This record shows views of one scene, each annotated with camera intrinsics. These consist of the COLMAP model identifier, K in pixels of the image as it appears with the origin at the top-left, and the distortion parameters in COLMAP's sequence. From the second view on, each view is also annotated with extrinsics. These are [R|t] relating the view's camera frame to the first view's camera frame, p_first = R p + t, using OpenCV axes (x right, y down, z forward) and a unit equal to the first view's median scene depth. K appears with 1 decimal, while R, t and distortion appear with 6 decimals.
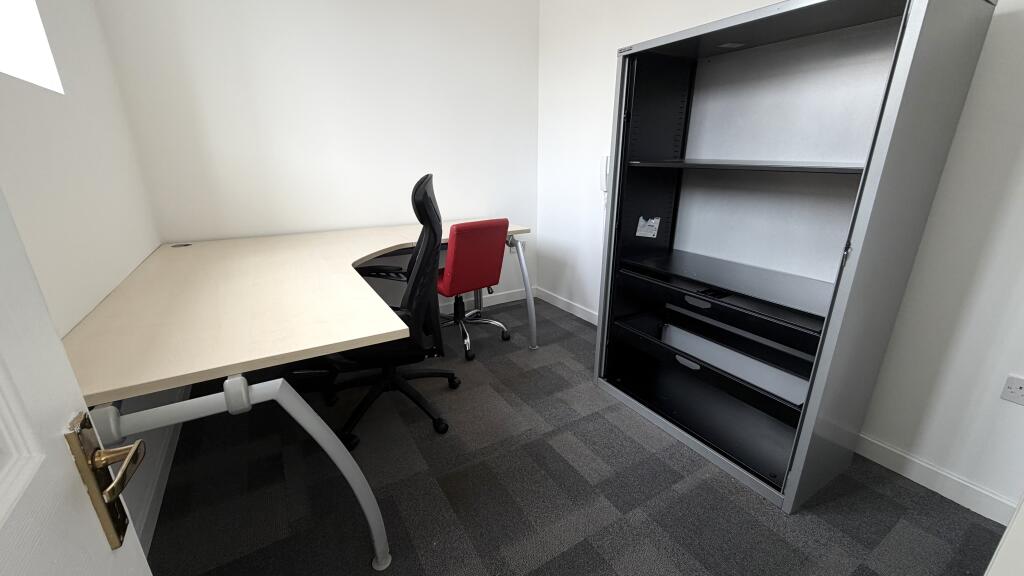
lens RADIAL K [[408.3, 0, 507.3], [0, 408.3, 286.8], [0, 0, 1]] dist [0.001288, 0.000136]
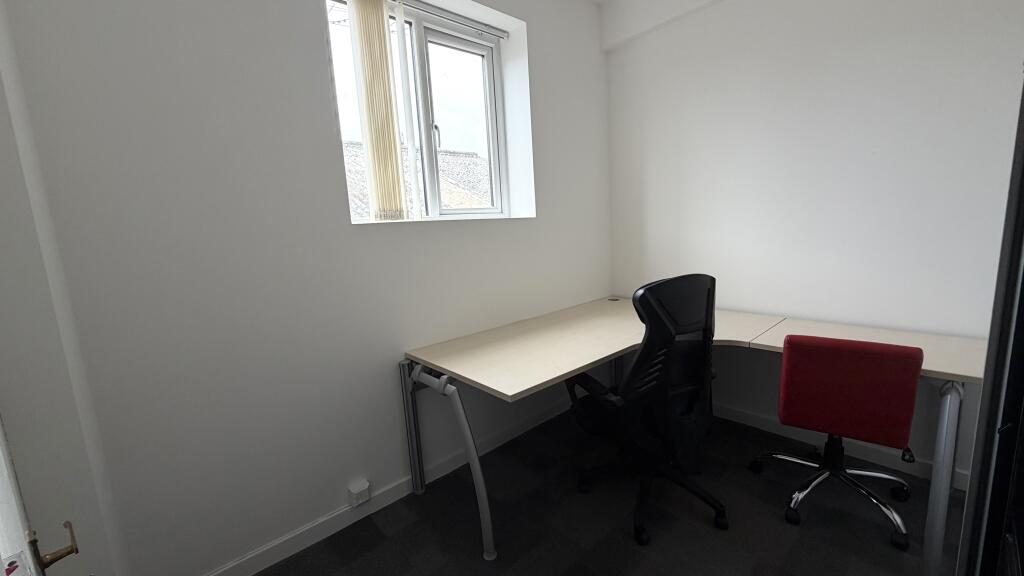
lens RADIAL K [[408.3, 0, 507.3], [0, 408.3, 286.8], [0, 0, 1]] dist [0.001288, 0.000136]
pose [[0.199822, 0.147423, -0.968678, 0.499842], [-0.251021, 0.963326, 0.094827, -0.182391], [0.947132, 0.224210, 0.229500, 0.310174]]
